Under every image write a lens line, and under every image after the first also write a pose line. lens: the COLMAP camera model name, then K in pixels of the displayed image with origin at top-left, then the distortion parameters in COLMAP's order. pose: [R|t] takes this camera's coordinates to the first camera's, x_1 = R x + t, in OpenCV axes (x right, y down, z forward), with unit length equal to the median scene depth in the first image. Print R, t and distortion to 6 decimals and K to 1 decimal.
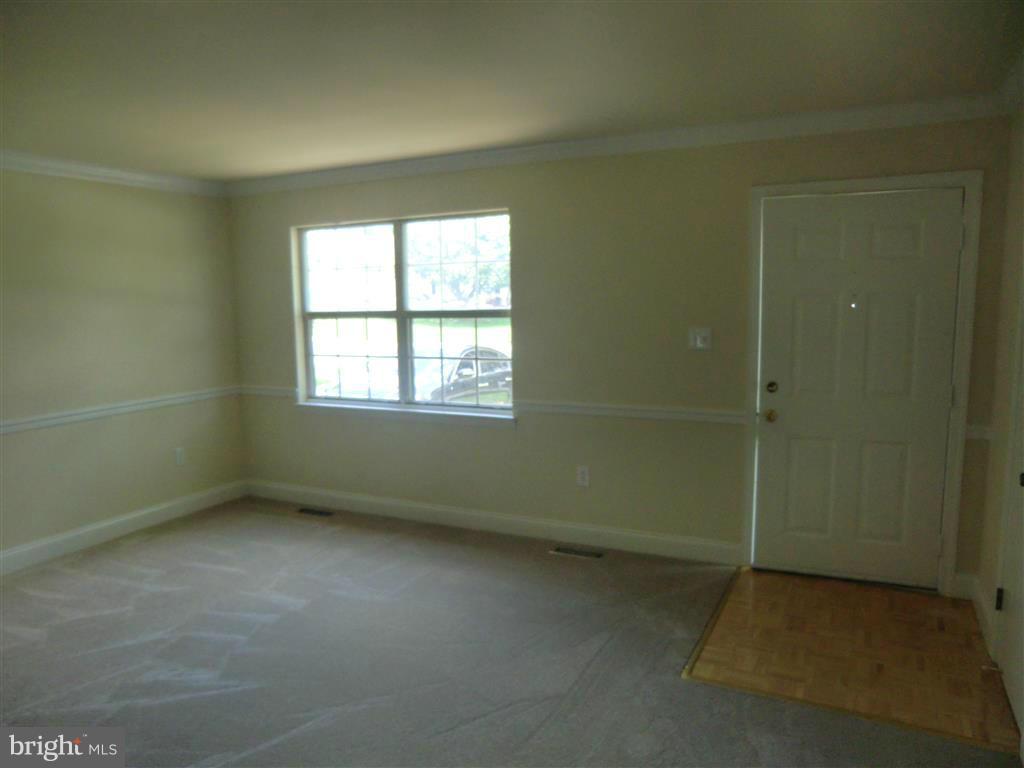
lens RADIAL K [[681.9, 0, 512.0], [0, 681.9, 384.0], [0, 0, 1]] dist [-0.001789, 0.000531]
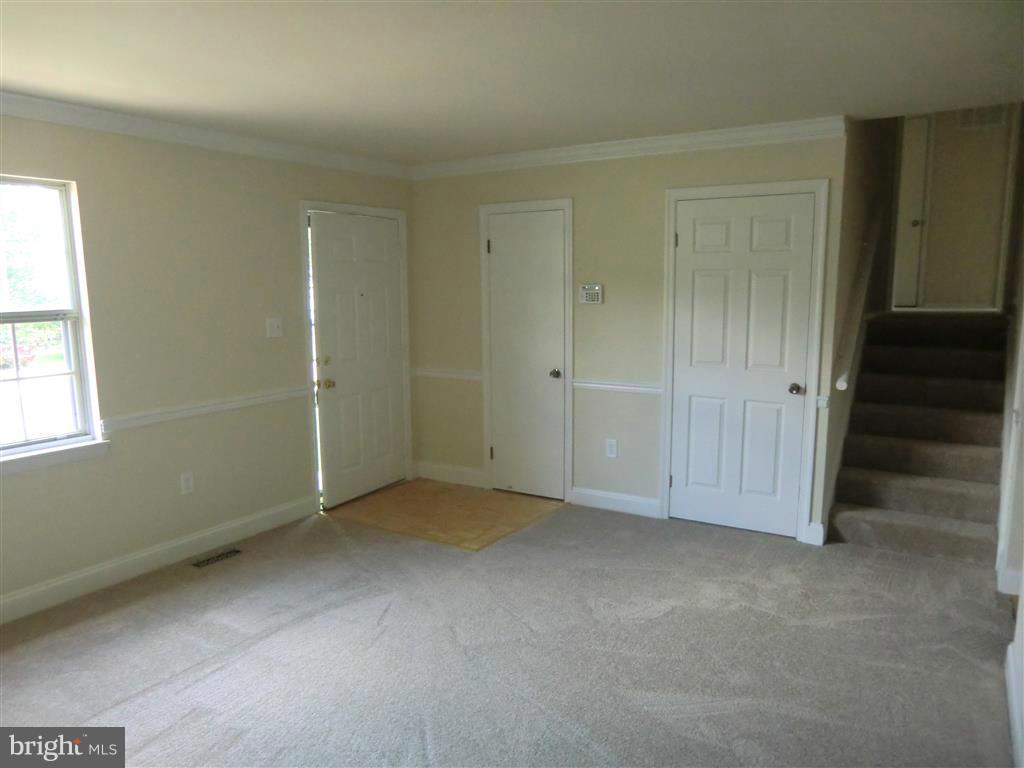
lens RADIAL K [[717.1, 0, 512.0], [0, 717.1, 384.0], [0, 0, 1]] dist [-0.049445, 0.001137]
pose [[0.168567, -0.128444, 0.977286, -0.838616], [0.143986, 0.984047, 0.104497, -0.040361], [-0.975117, 0.123101, 0.184372, 0.414681]]
